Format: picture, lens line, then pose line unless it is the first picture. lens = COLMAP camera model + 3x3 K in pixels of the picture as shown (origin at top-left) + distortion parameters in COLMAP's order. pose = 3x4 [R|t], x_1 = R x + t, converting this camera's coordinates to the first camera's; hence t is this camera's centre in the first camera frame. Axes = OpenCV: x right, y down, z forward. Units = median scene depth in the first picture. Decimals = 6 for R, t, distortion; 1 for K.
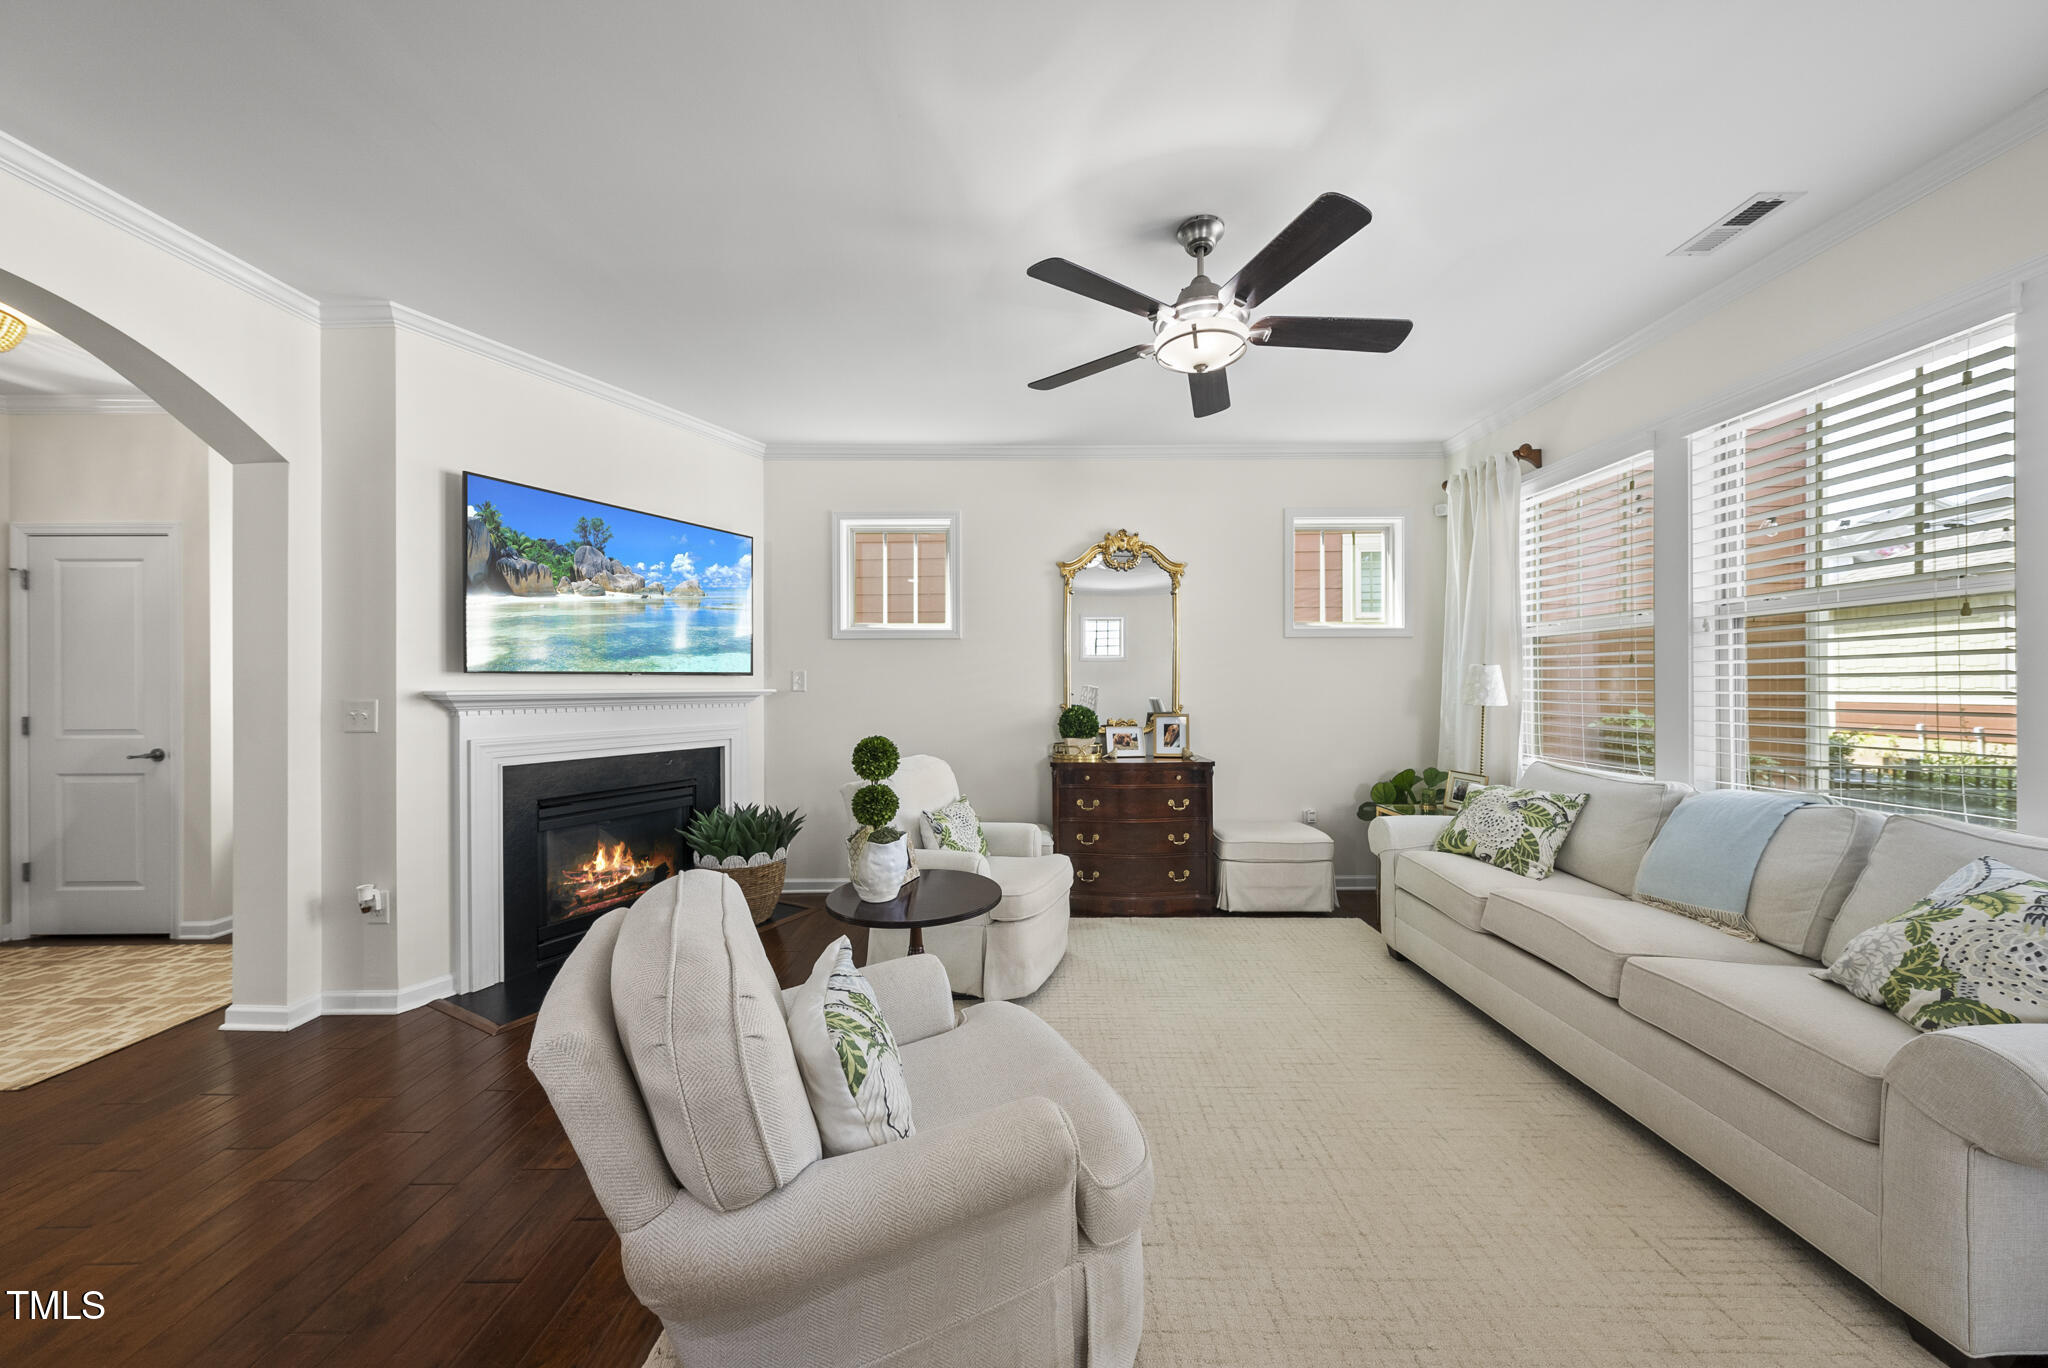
lens RADIAL K [[692.8, 0, 1026.3], [0, 692.8, 686.1], [0, 0, 1]] dist [-0.000513, 0.000048]
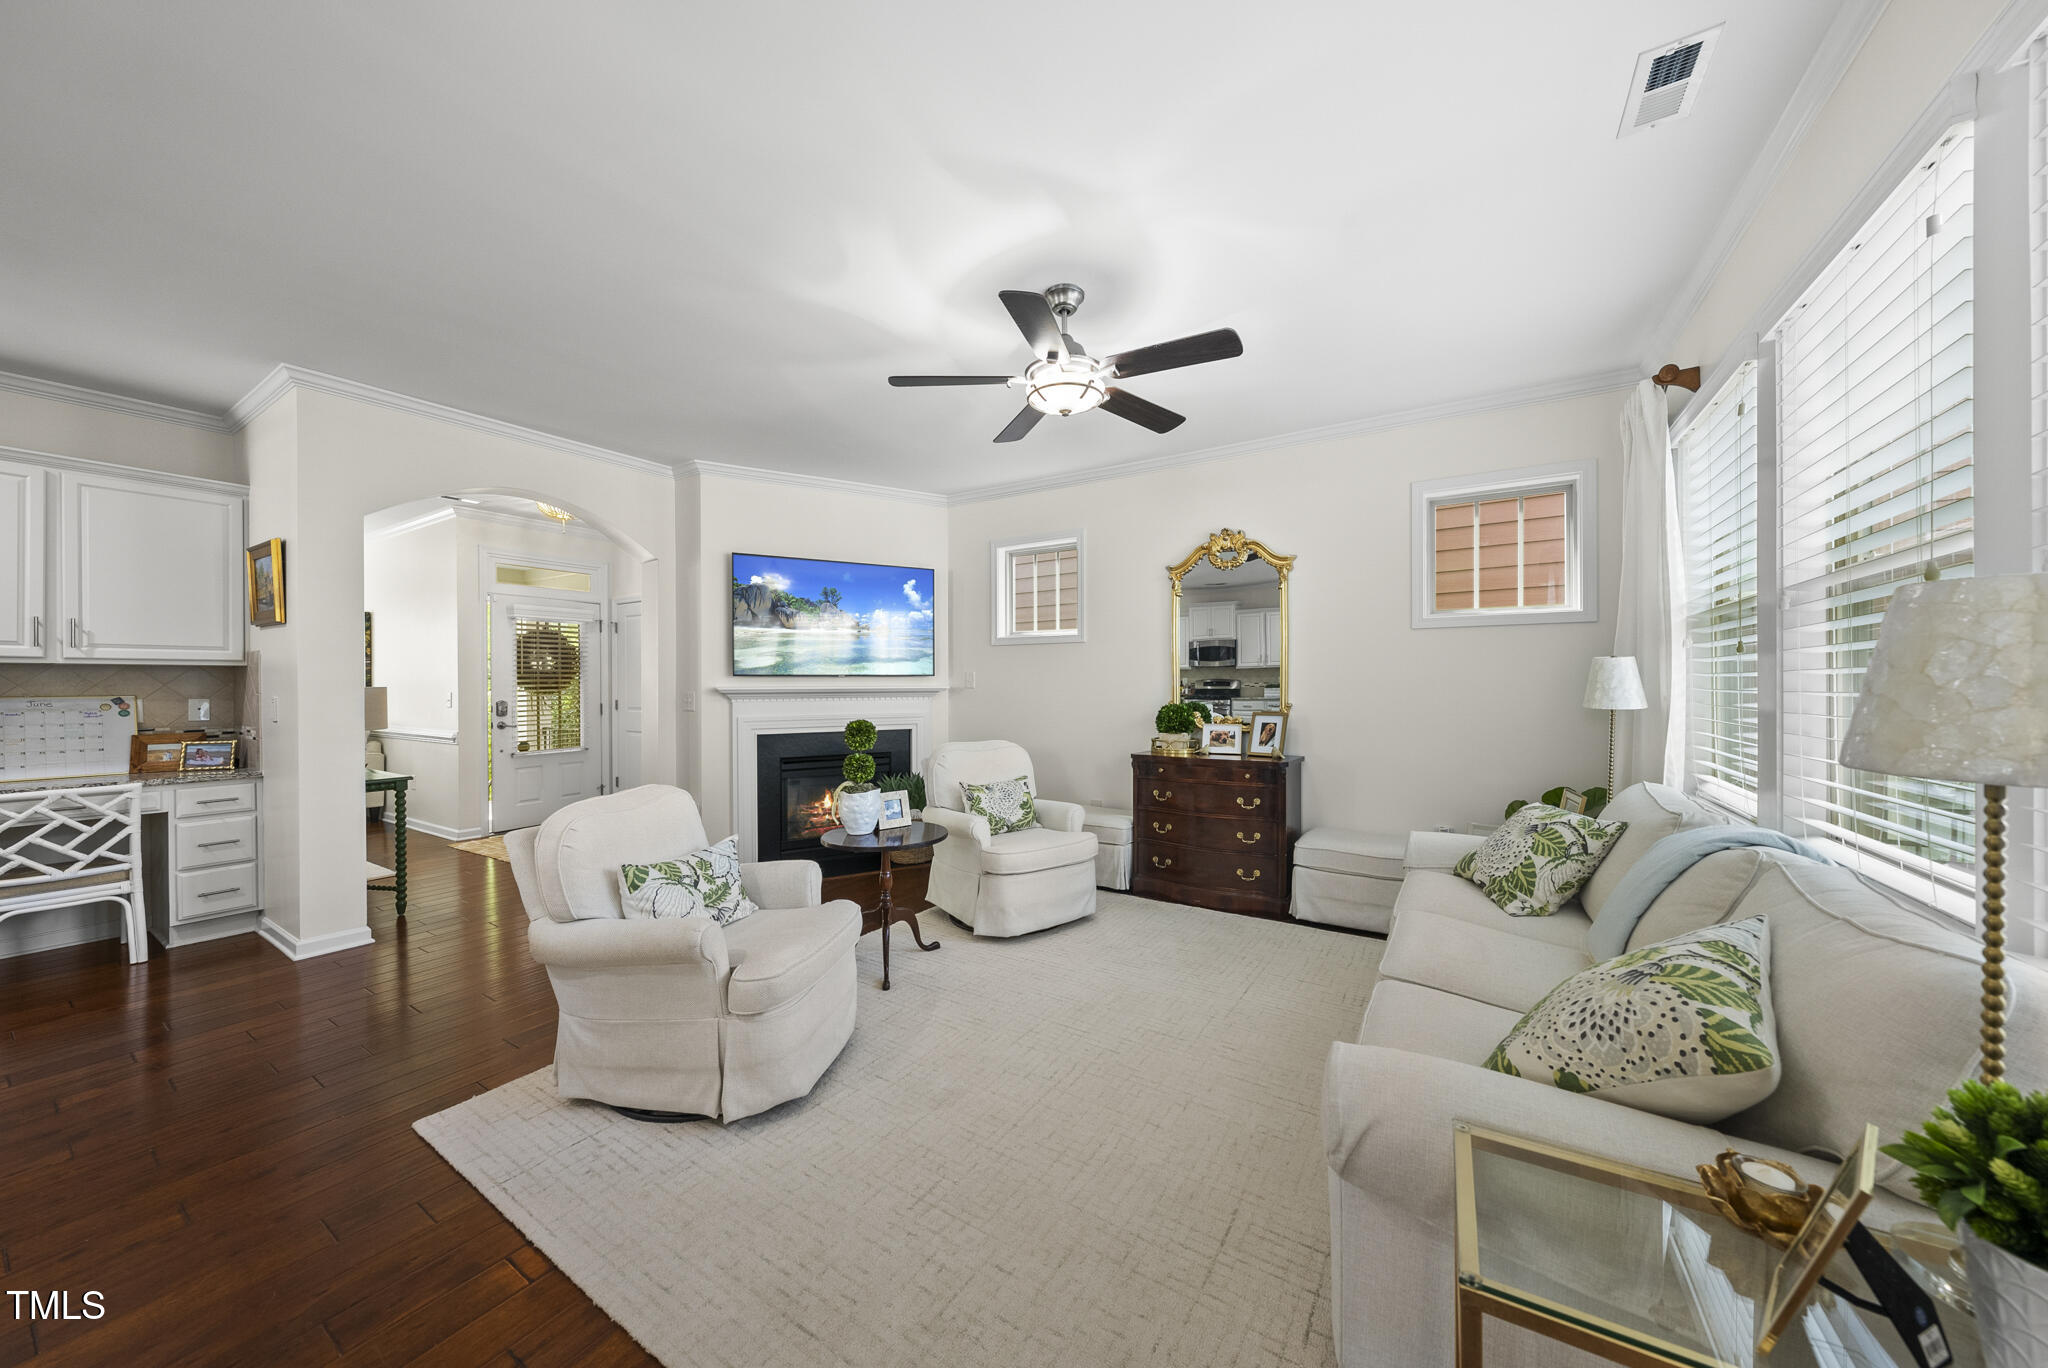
lens RADIAL K [[692.8, 0, 1013.2], [0, 692.8, 685.3], [0, 0, 1]] dist [-0.000513, 0.000048]
pose [[0.845405, 0.000915, -0.534126, 0.471853], [0.000686, 0.999996, 0.002798, -0.001238], [0.534126, -0.002732, 0.845401, -0.021910]]
